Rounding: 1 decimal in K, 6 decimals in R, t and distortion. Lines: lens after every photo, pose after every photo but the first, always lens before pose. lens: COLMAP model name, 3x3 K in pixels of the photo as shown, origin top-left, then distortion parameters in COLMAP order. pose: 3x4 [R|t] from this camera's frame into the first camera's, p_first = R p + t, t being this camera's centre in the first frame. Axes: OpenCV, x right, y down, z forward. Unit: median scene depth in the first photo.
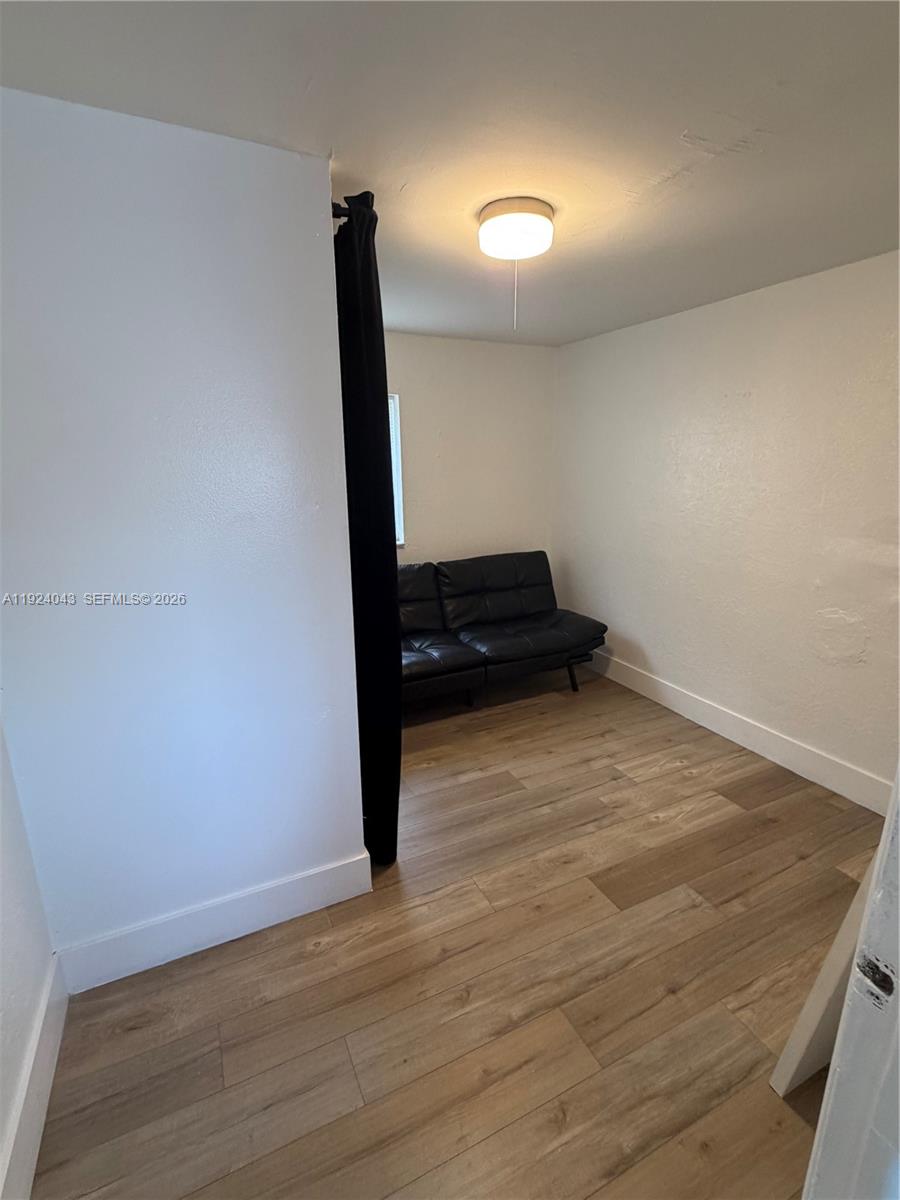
lens RADIAL K [[561.7, 0, 450.1], [0, 561.7, 603.1], [0, 0, 1]] dist [0.001012, -0.001131]
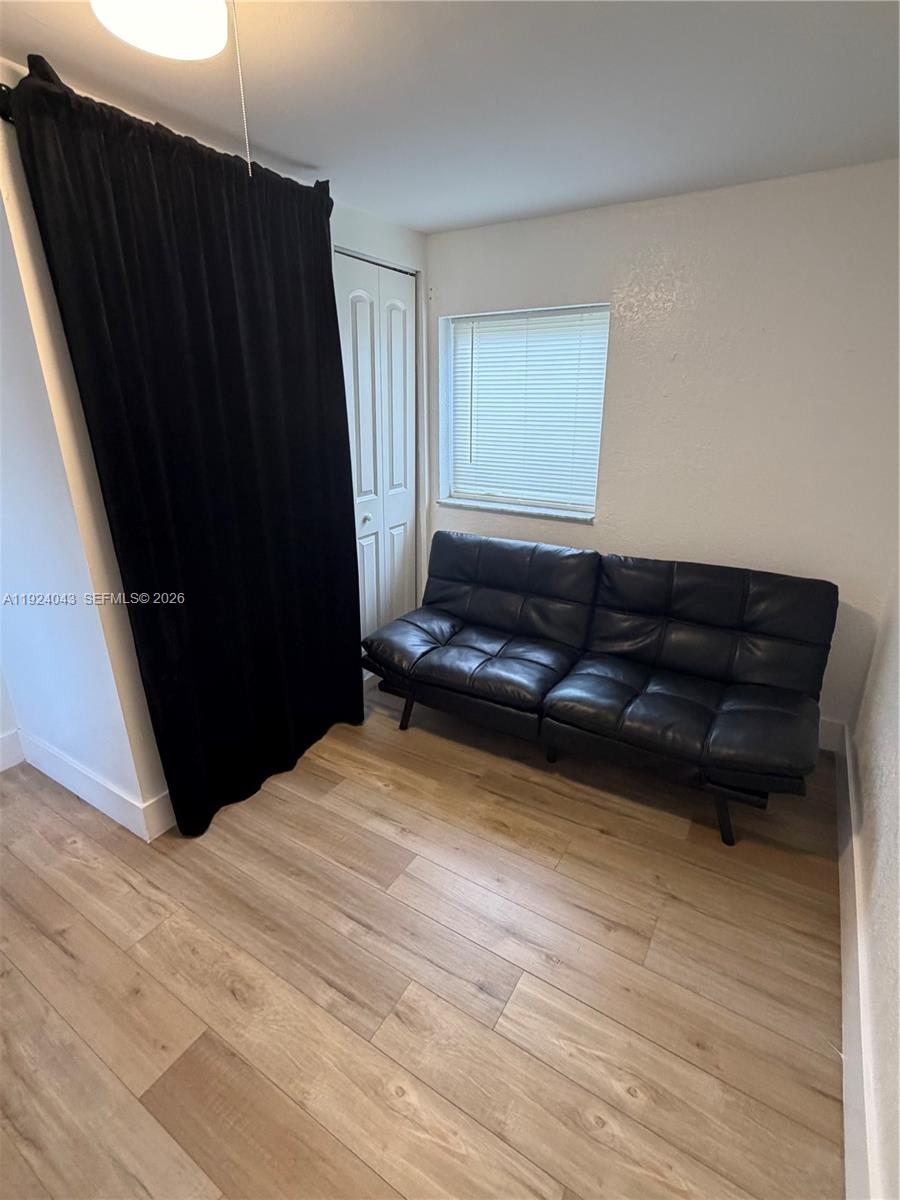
lens RADIAL K [[561.7, 0, 448.8], [0, 561.7, 597.5], [0, 0, 1]] dist [0.001012, -0.001131]
pose [[0.535120, 0.293037, -0.792323, 0.699235], [-0.218551, 0.954001, 0.205228, -0.194746], [0.816016, 0.063342, 0.574548, 0.719146]]
